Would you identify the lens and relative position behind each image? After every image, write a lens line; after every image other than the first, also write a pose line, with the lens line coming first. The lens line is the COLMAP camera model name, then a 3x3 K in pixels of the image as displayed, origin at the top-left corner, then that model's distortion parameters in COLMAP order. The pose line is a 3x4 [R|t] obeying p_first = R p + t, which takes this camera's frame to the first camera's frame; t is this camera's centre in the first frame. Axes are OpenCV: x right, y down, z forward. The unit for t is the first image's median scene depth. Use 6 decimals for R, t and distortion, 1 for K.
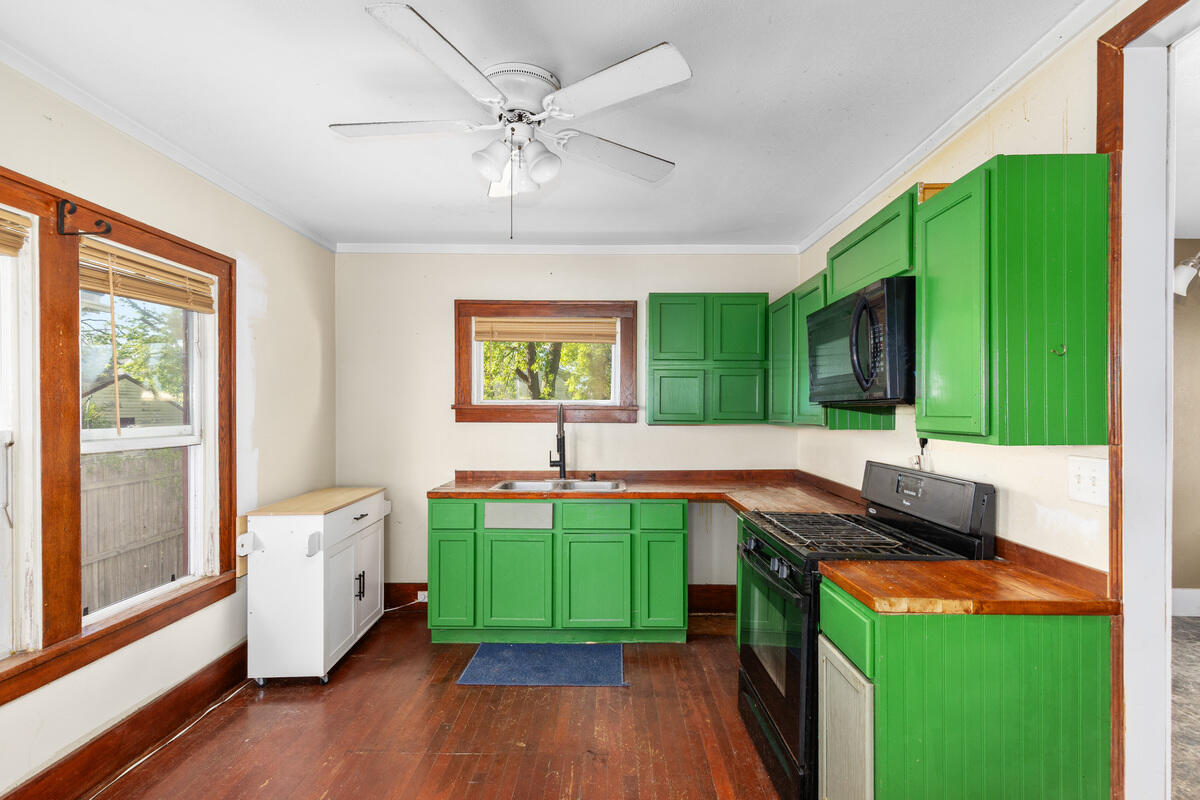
lens RADIAL K [[582.5, 0, 601.7], [0, 582.5, 412.5], [0, 0, 1]] dist [0.000519, -0.000408]
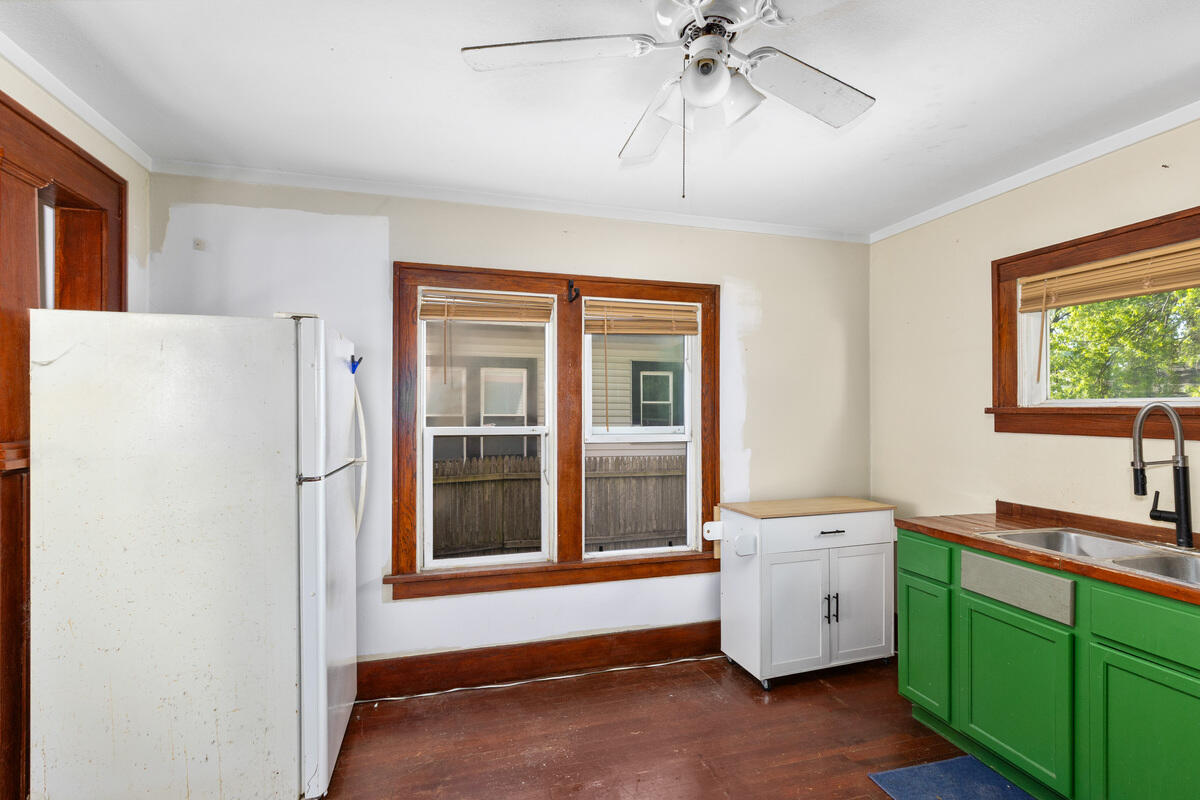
lens RADIAL K [[548.9, 0, 602.8], [0, 548.9, 406.6], [0, 0, 1]] dist [0.001610, -0.000379]
pose [[0.262791, -0.009838, -0.964803, 0.365659], [-0.006029, 0.999912, -0.011838, -0.005008], [0.964834, 0.008927, 0.262709, 0.488357]]
